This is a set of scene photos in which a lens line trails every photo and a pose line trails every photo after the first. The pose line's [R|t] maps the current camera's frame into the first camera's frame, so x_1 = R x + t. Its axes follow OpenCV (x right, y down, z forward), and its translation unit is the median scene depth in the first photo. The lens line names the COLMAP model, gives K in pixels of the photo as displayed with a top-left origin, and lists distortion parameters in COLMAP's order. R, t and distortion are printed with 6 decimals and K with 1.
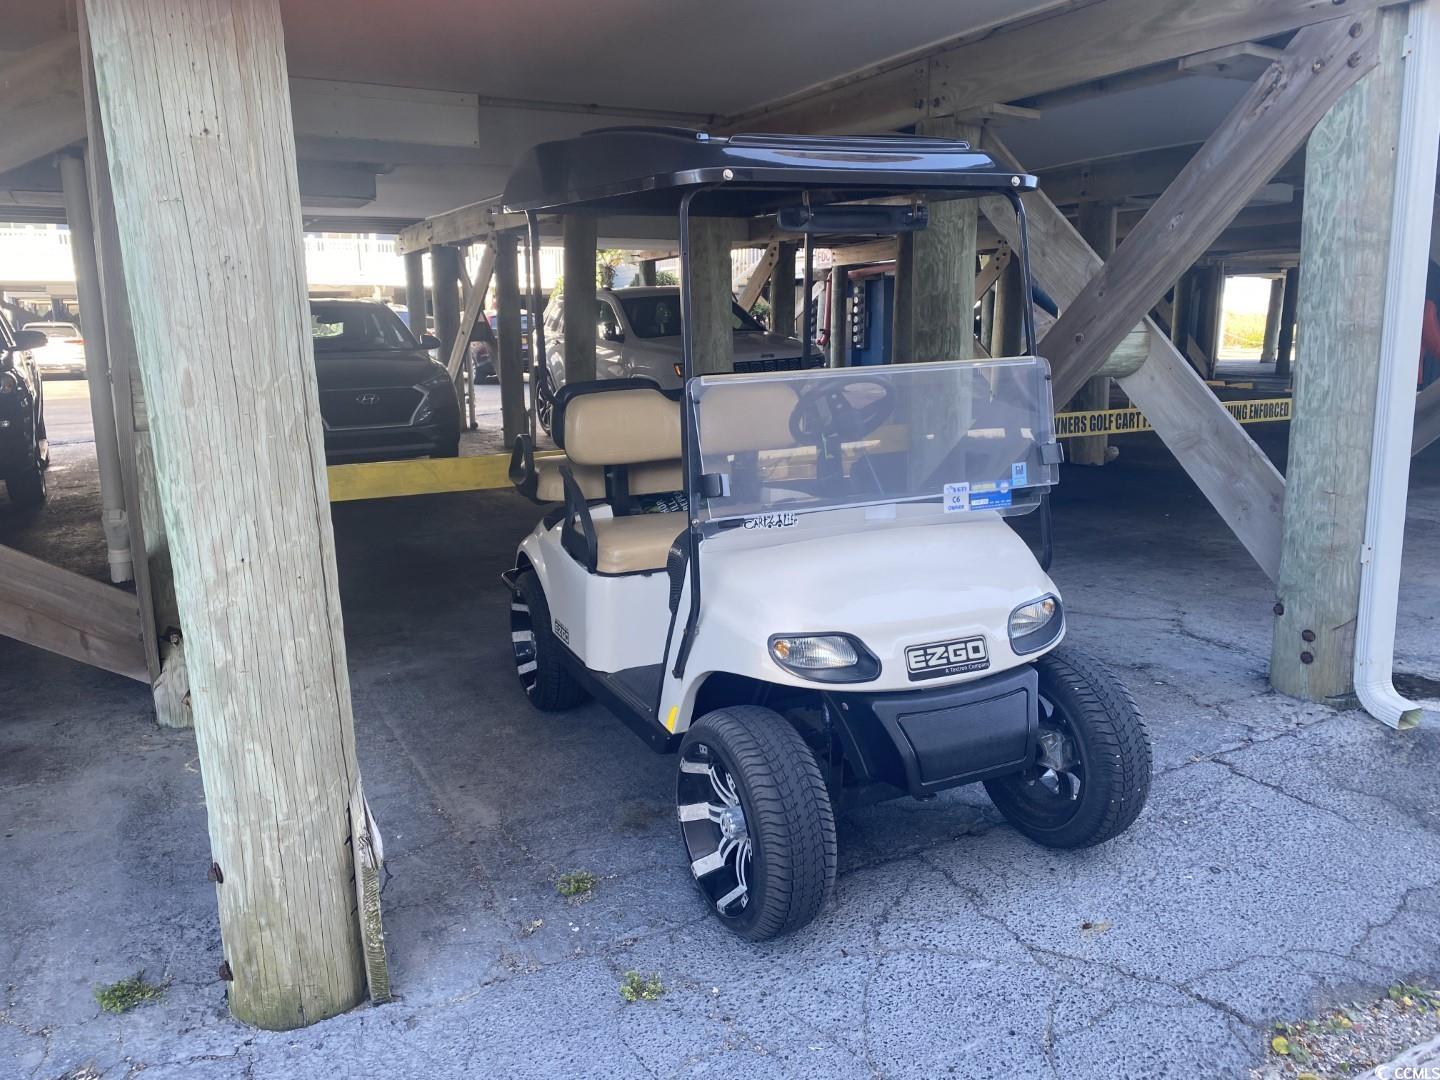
lens RADIAL K [[1066.9, 0, 715.8], [0, 1066.9, 543.0], [0, 0, 1]] dist [0.013766, 0.002744]
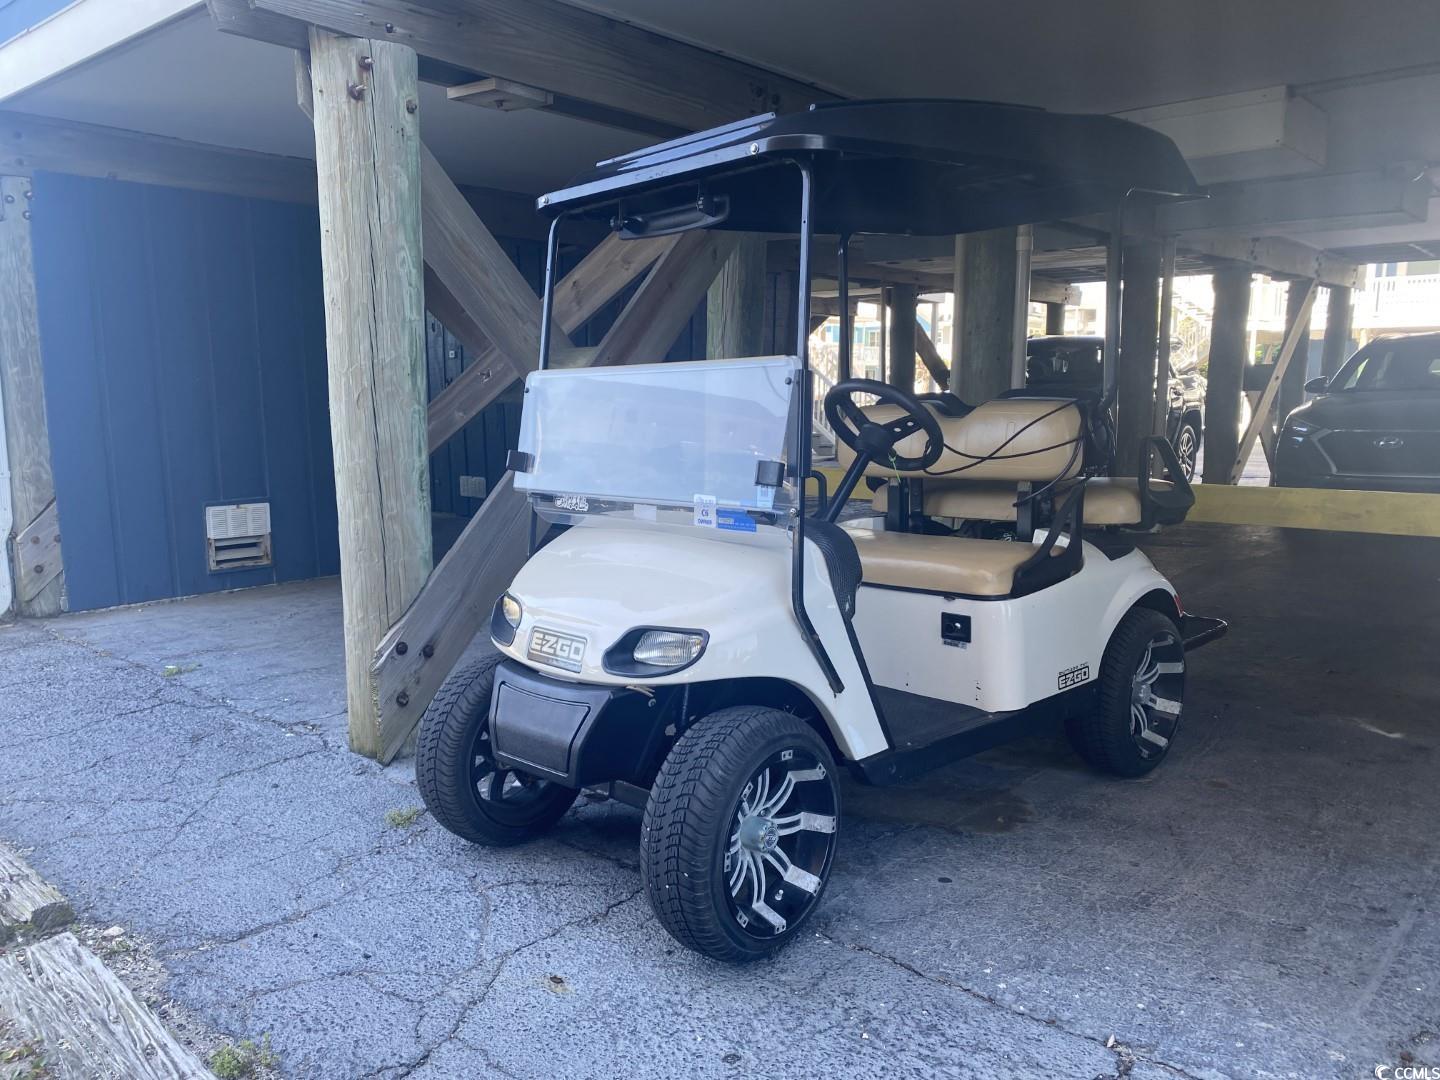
lens RADIAL K [[1066.9, 0, 713.8], [0, 1066.9, 544.2], [0, 0, 1]] dist [0.013766, 0.002744]
pose [[0.374183, 0.148310, -0.915418, 1.174587], [-0.186937, 0.978928, 0.082188, -0.099886], [0.908318, 0.140372, 0.394023, 0.719979]]
